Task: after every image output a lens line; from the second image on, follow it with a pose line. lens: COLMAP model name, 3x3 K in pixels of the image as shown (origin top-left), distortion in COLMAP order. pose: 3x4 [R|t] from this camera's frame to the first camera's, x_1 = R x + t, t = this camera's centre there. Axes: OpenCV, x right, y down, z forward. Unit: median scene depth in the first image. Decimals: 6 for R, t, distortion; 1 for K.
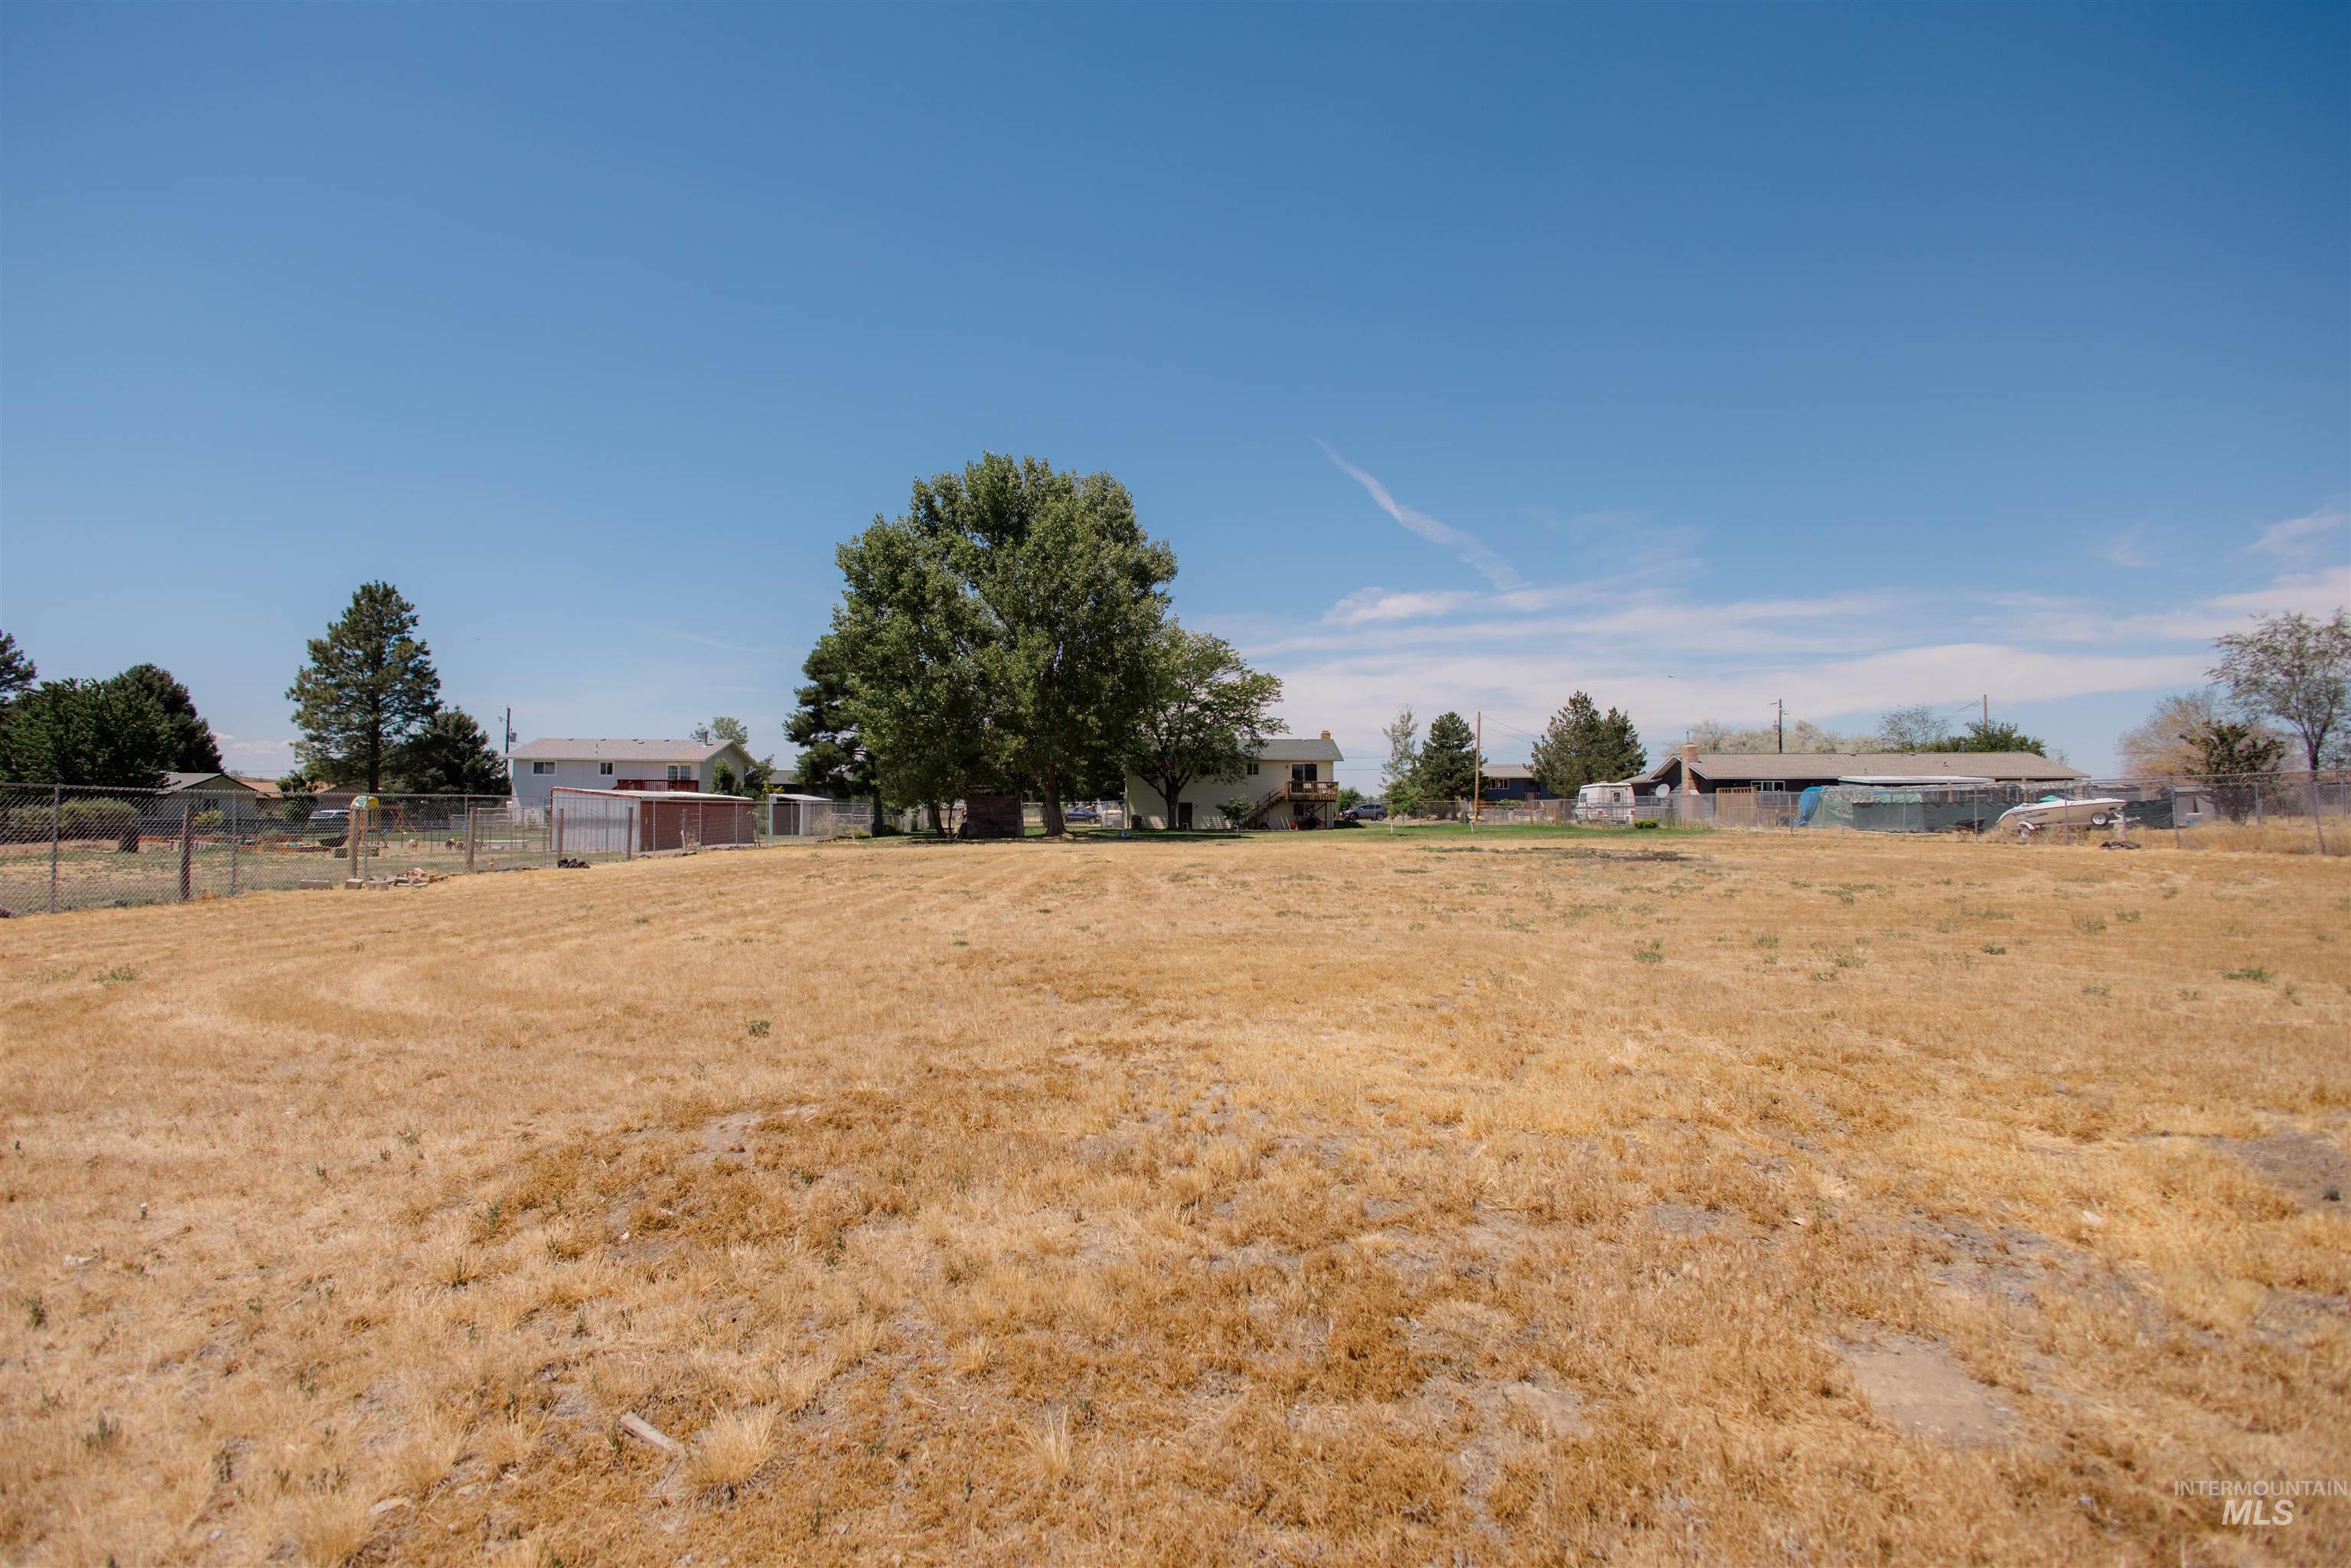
lens RADIAL K [[1081.4, 0, 1175.5], [0, 1081.4, 784.0], [0, 0, 1]] dist [-0.005556, -0.000711]
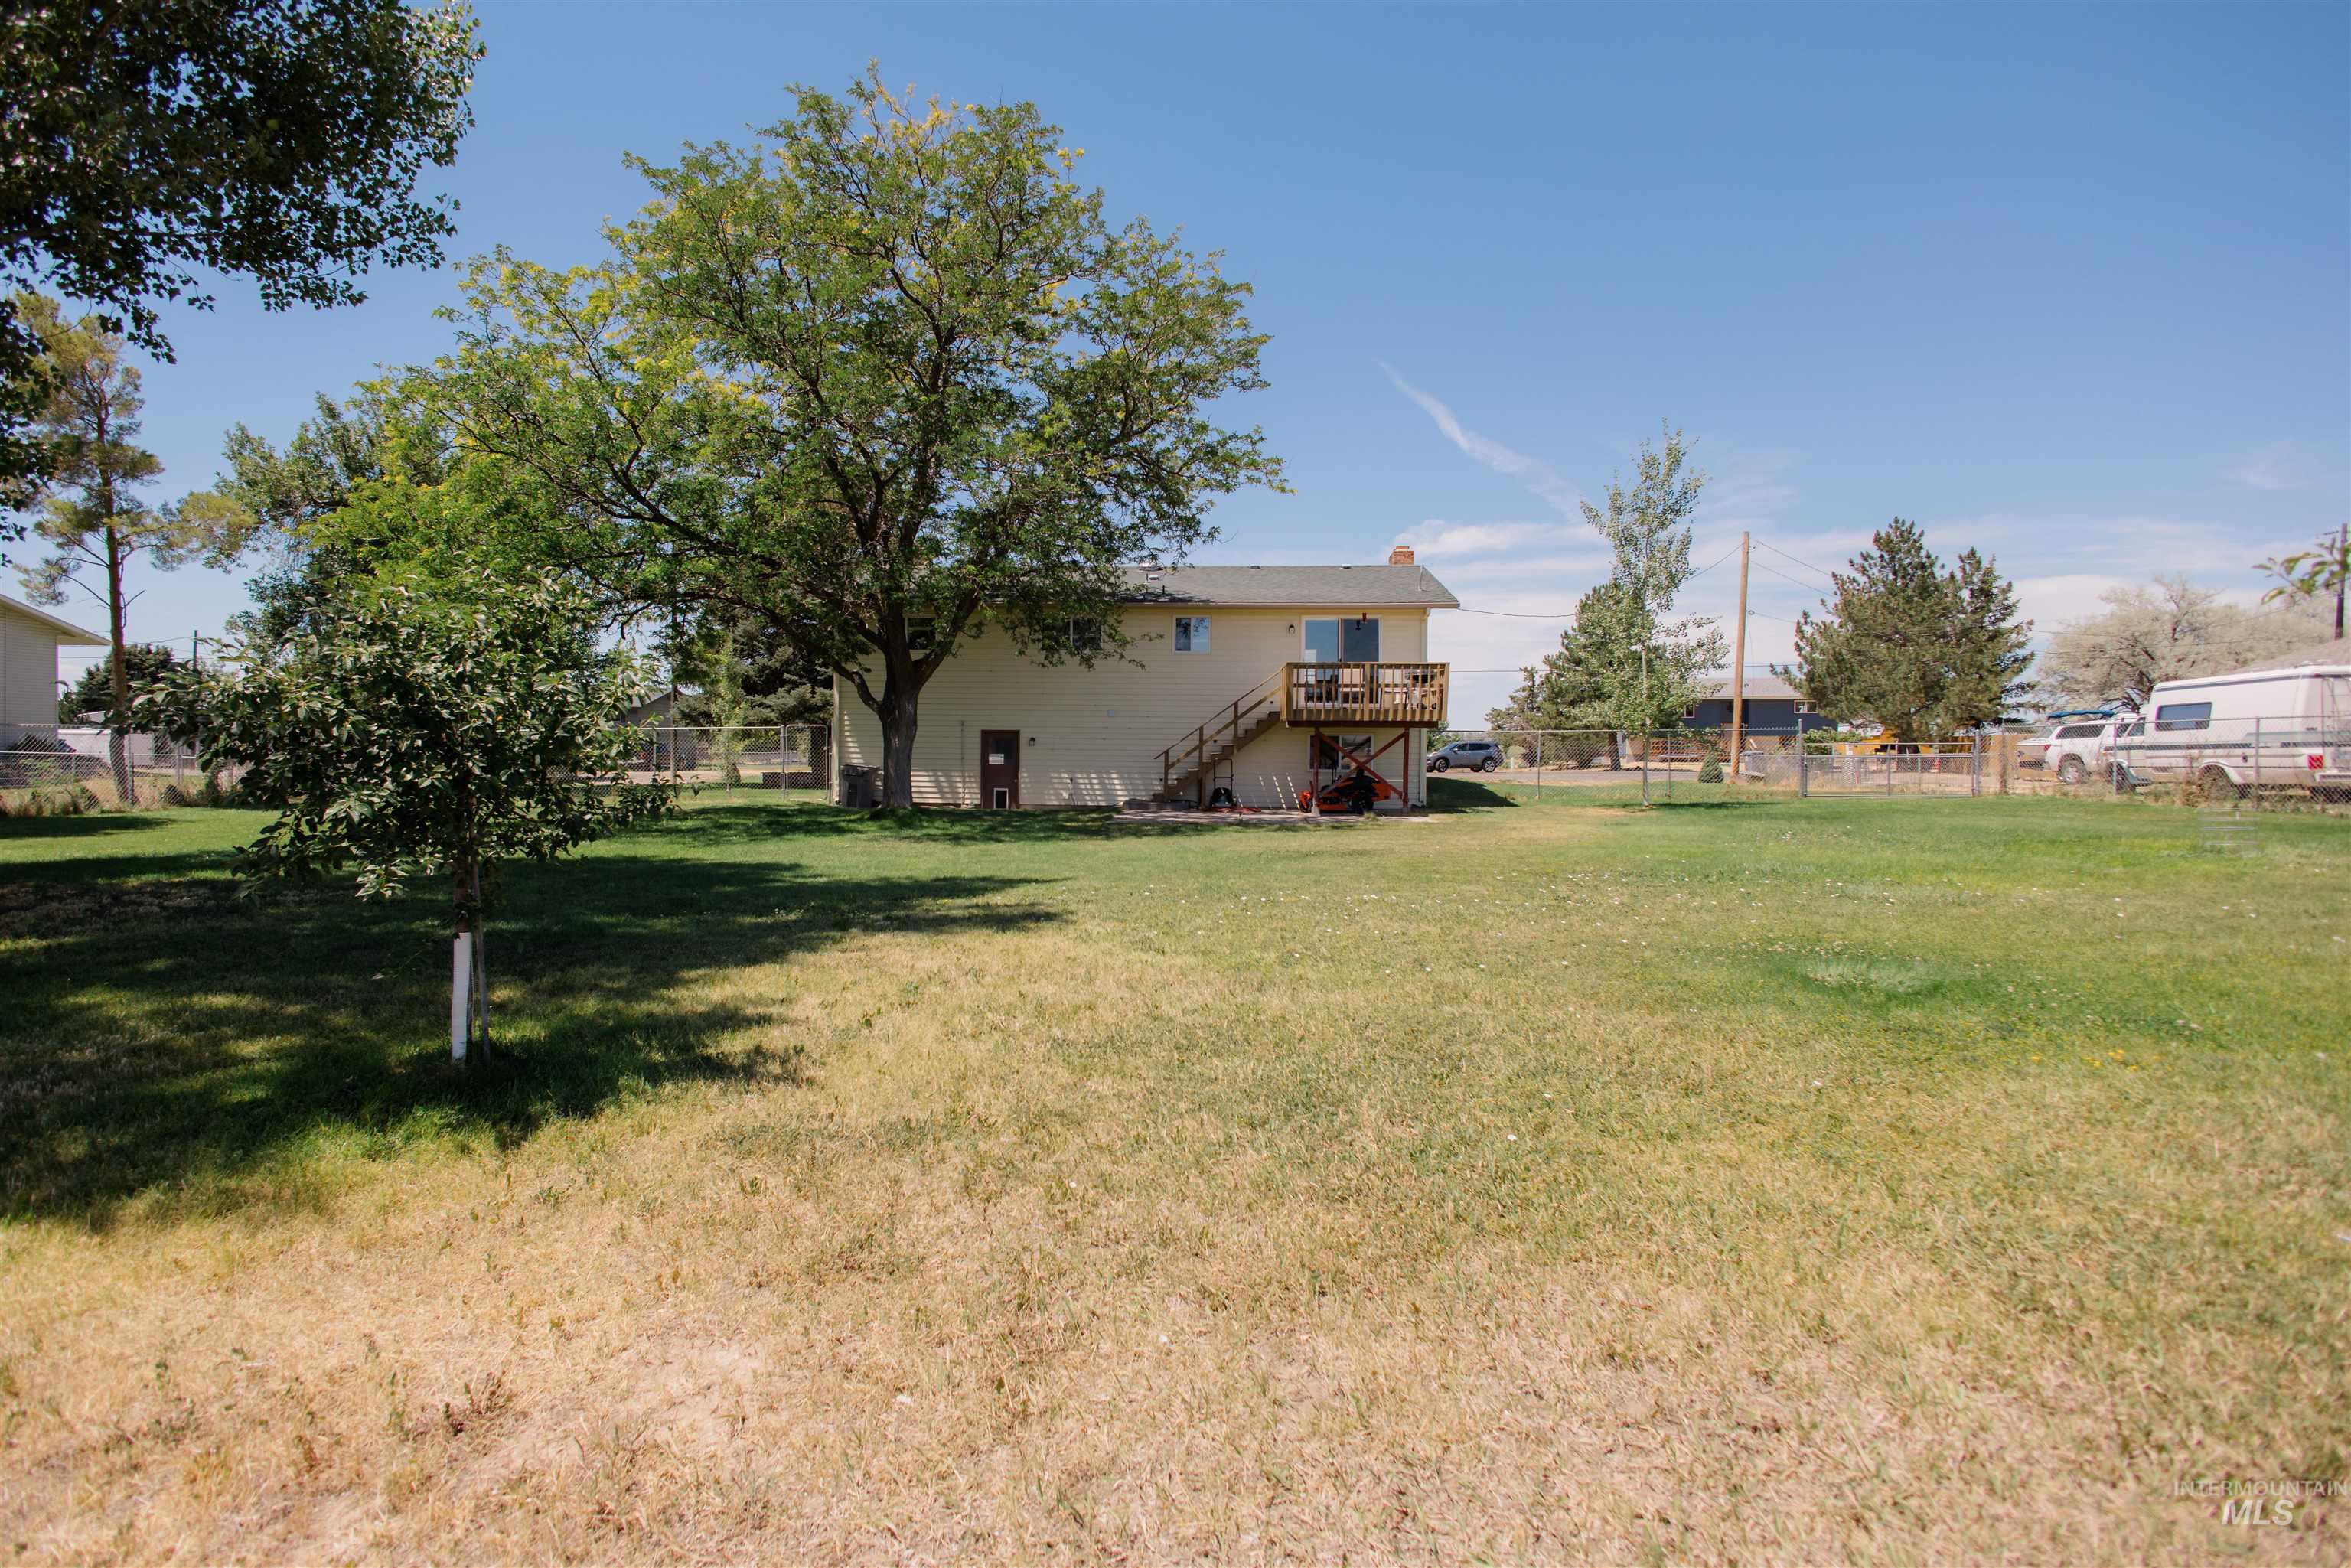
lens RADIAL K [[1081.4, 0, 1175.5], [0, 1081.4, 784.0], [0, 0, 1]] dist [-0.005556, -0.000711]
pose [[0.998640, 0.001306, -0.052110, 0.080134], [0.001401, 0.998653, 0.051874, 0.015445], [0.052108, -0.051877, 0.997293, 0.618235]]
